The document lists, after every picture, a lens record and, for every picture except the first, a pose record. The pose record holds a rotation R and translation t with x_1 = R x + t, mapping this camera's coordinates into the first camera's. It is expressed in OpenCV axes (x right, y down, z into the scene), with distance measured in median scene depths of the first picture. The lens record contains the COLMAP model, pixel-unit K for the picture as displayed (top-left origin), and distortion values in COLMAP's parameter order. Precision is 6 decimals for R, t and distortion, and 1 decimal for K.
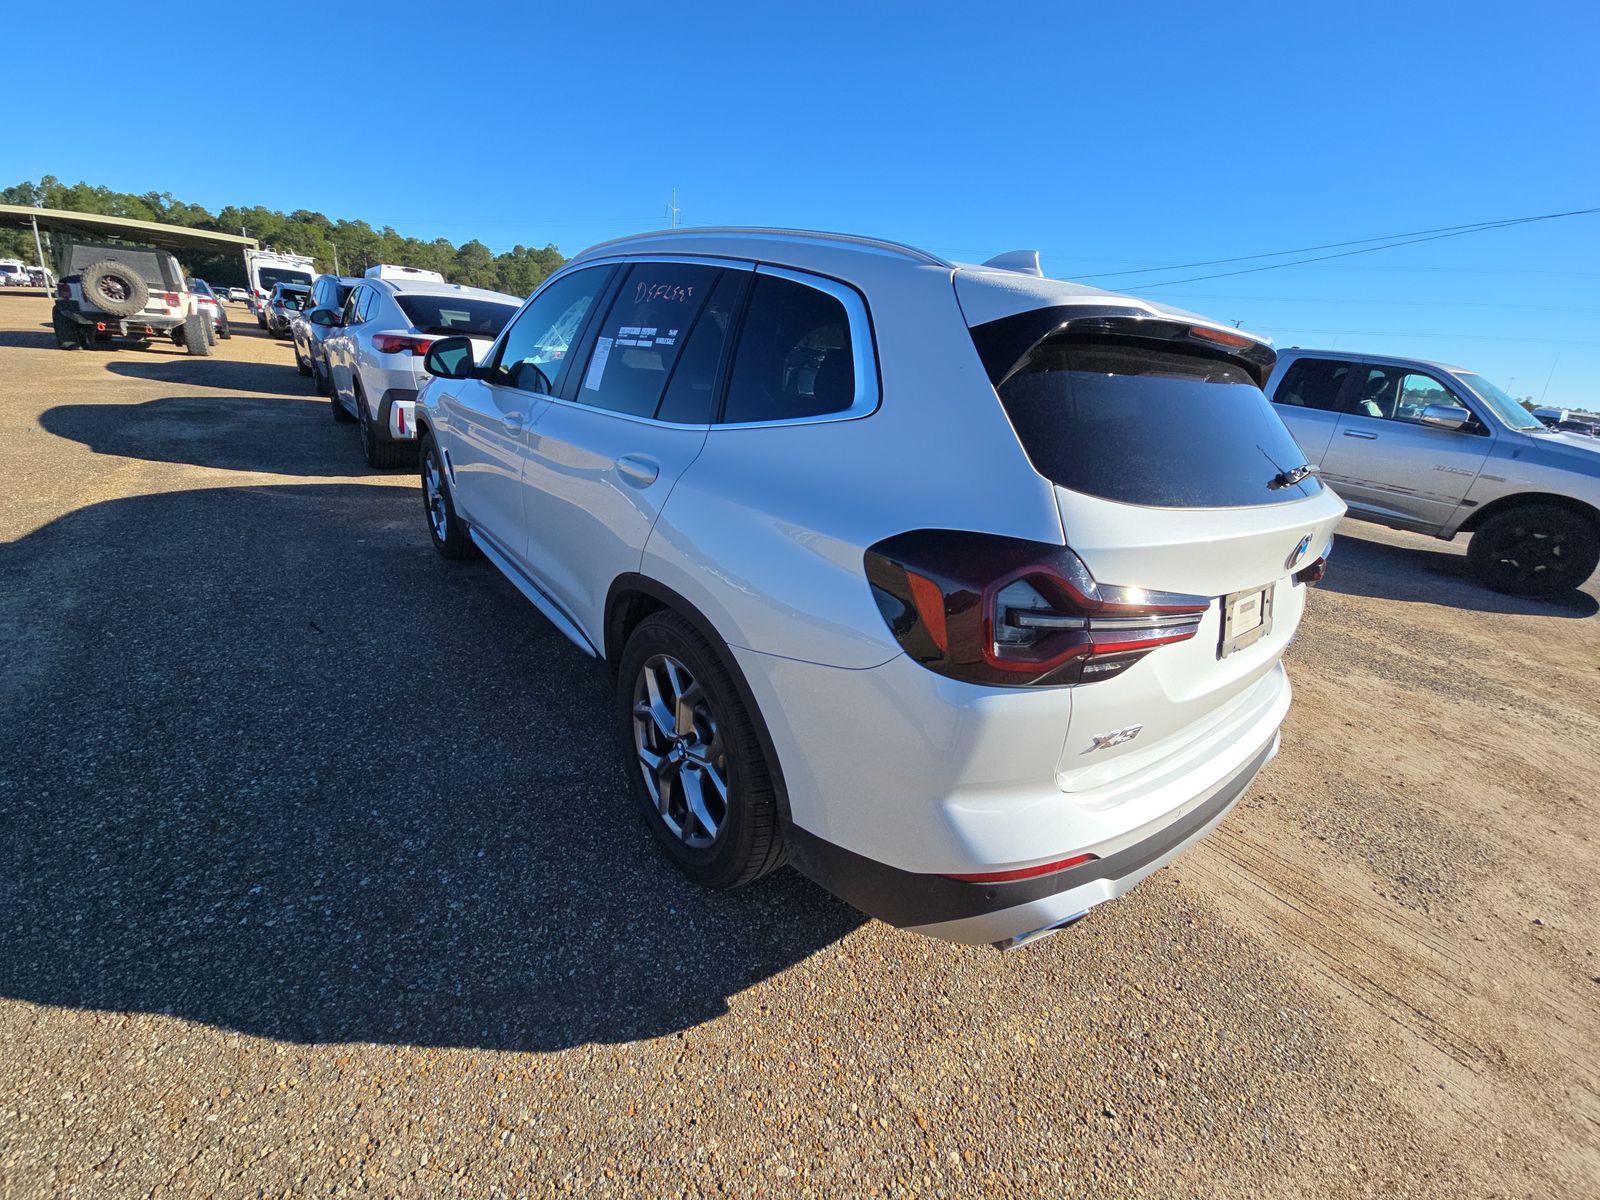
lens RADIAL K [[643.1, 0, 800.0], [0, 643.1, 600.0], [0, 0, 1]] dist [0.056924, -0.024991]
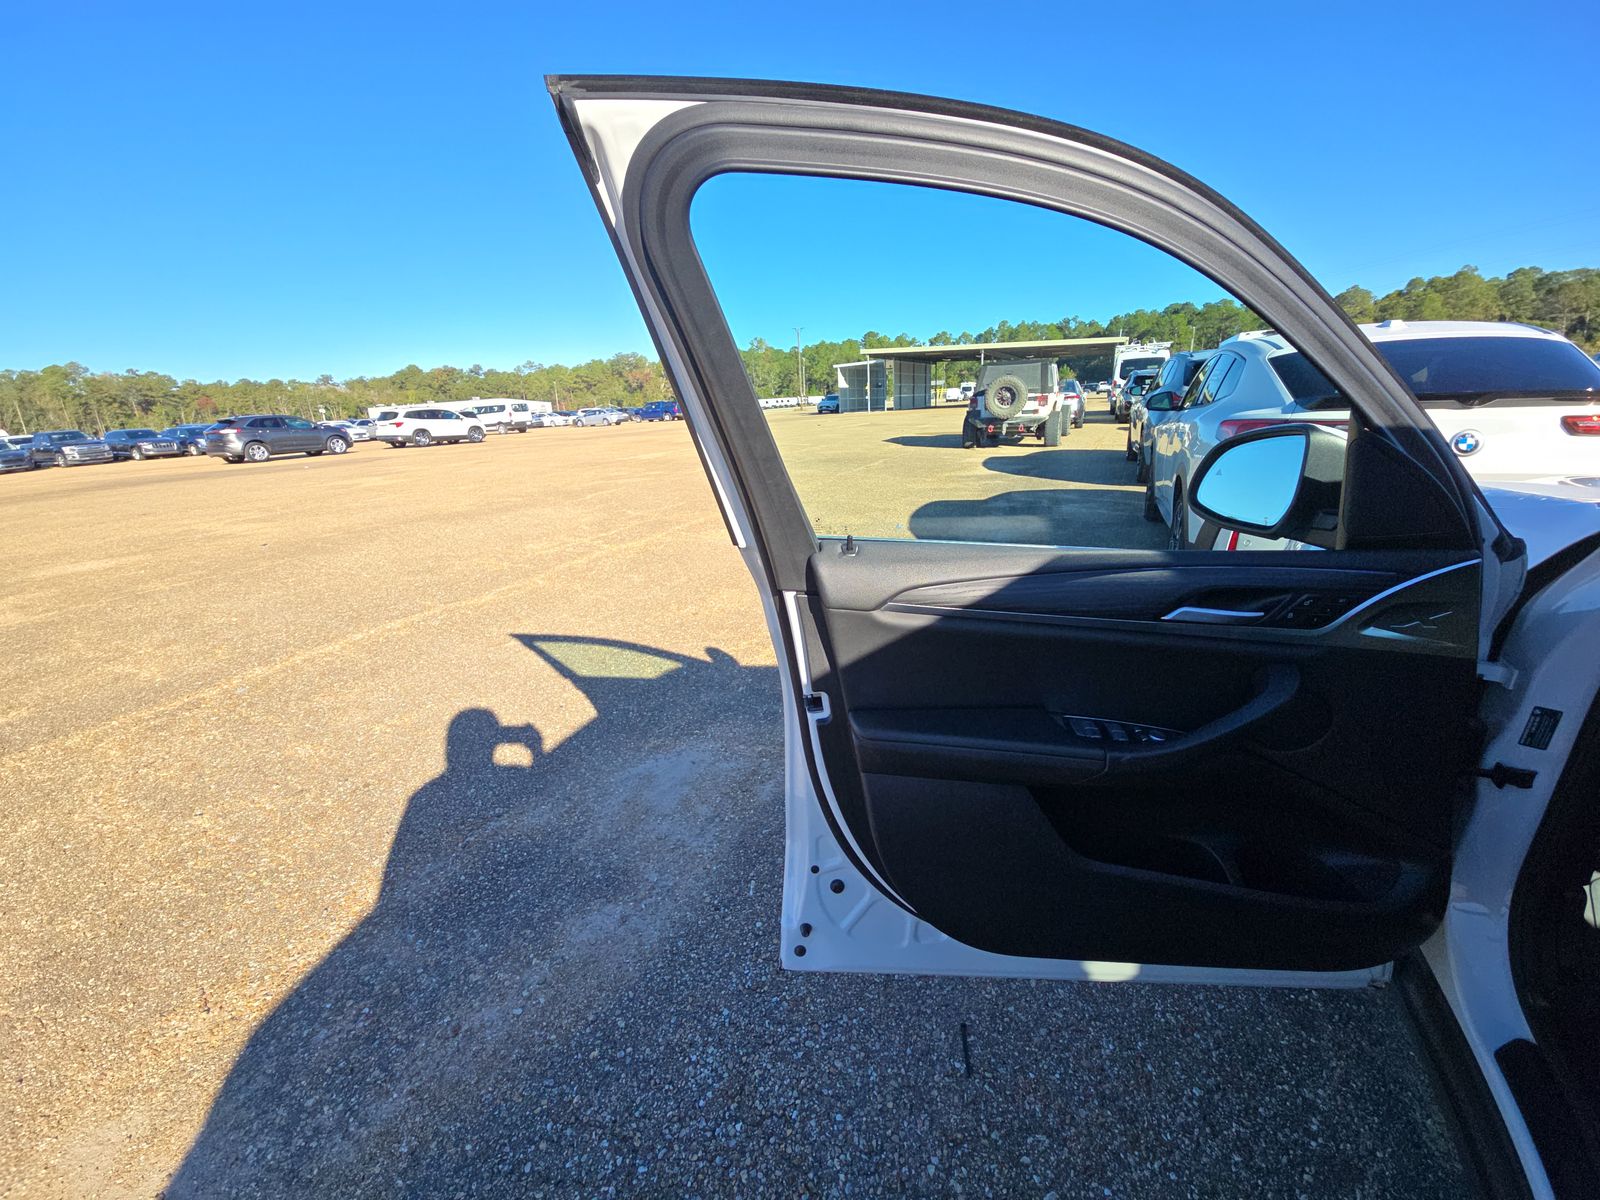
lens RADIAL K [[646.5, 0, 800.0], [0, 646.5, 600.0], [0, 0, 1]] dist [0.001109, -0.003738]
pose [[0.462086, 0.151343, -0.873826, -0.110757], [-0.229999, 0.972068, 0.046733, -0.071135], [0.856491, 0.179384, 0.483988, 0.158210]]
